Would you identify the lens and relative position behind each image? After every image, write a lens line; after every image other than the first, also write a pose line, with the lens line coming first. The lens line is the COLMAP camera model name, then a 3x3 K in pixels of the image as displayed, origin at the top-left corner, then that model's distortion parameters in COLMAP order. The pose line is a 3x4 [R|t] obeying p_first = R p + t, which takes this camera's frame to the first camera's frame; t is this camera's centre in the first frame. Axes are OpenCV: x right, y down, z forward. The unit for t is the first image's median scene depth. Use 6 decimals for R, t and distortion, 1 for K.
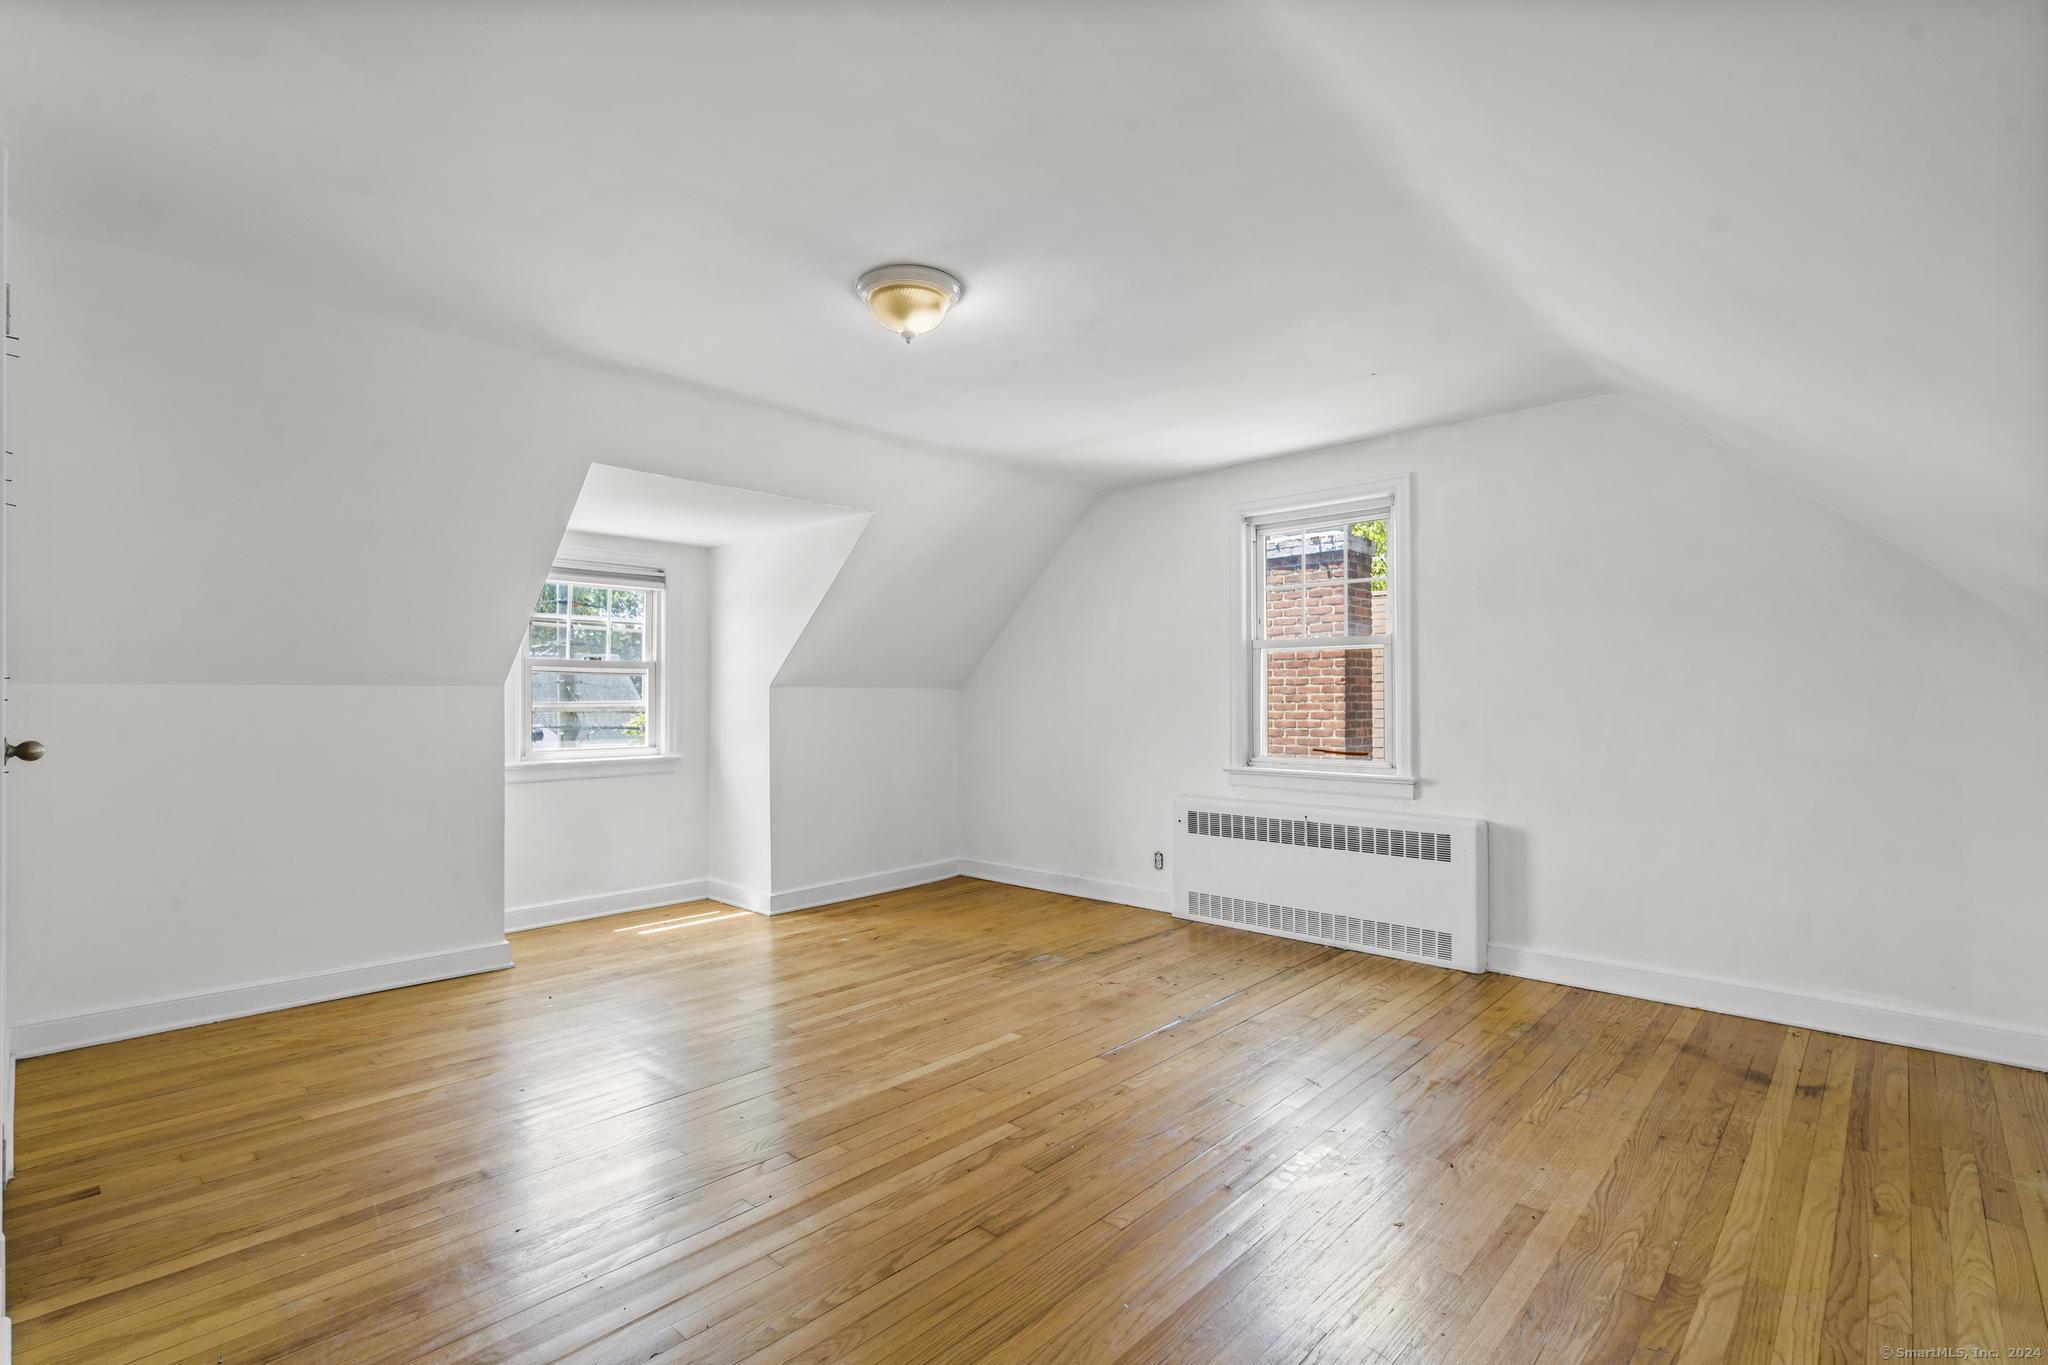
lens RADIAL K [[942.4, 0, 1015.8], [0, 942.4, 676.8], [0, 0, 1]] dist [0.000086, 0.000955]
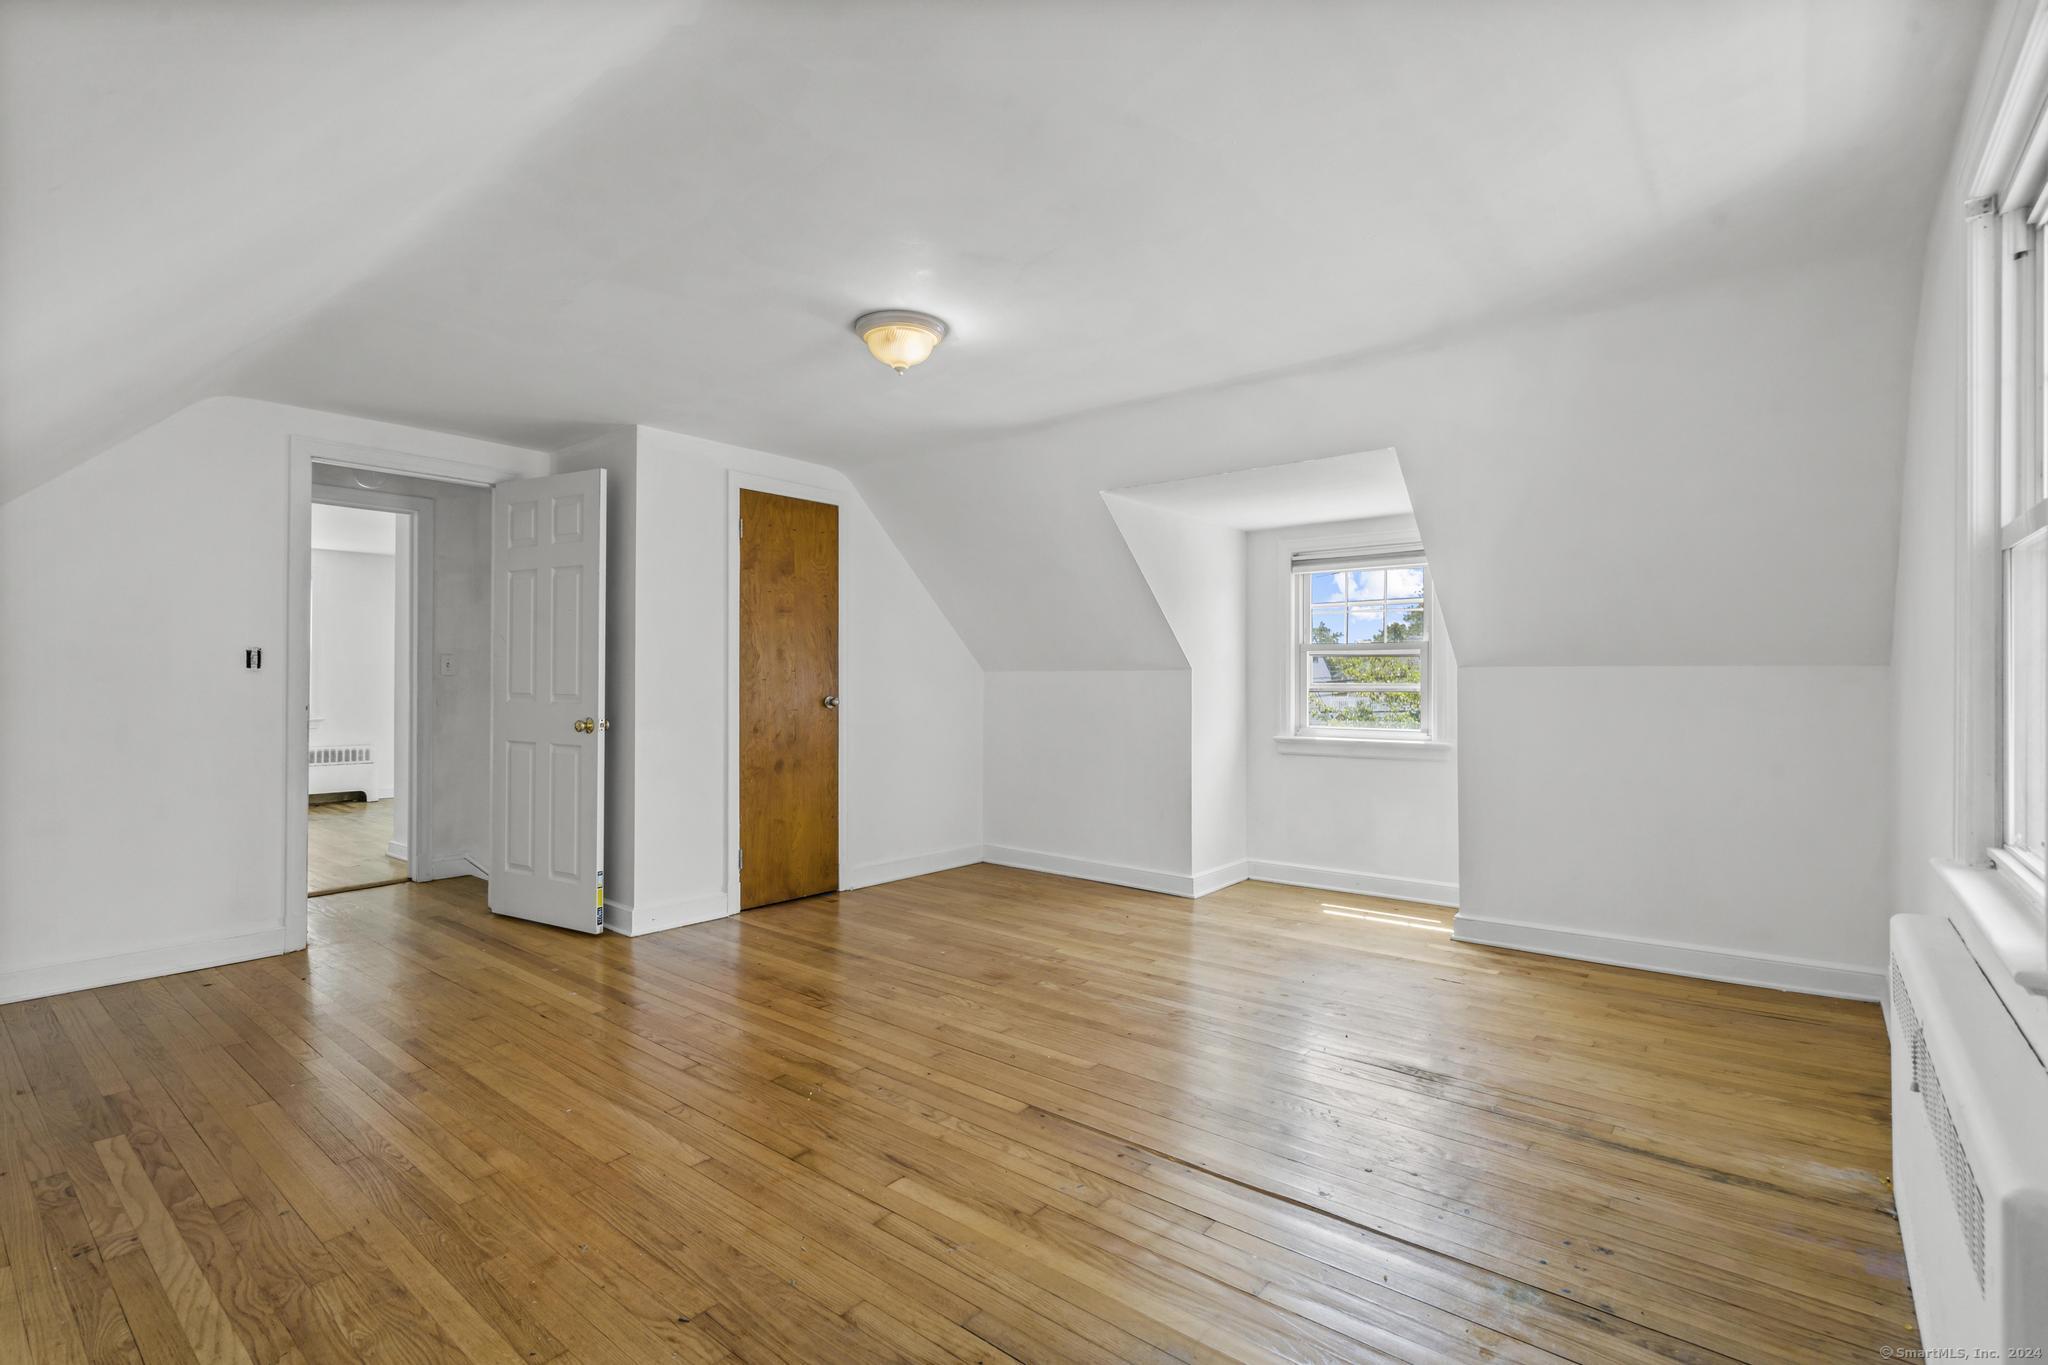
lens RADIAL K [[942.4, 0, 1015.8], [0, 942.4, 676.8], [0, 0, 1]] dist [0.000086, 0.000955]
pose [[0.070999, 0.000195, -0.997476, 0.855477], [0.021753, 0.999762, 0.001744, 0.012788], [0.997239, -0.021821, 0.070978, 0.855649]]
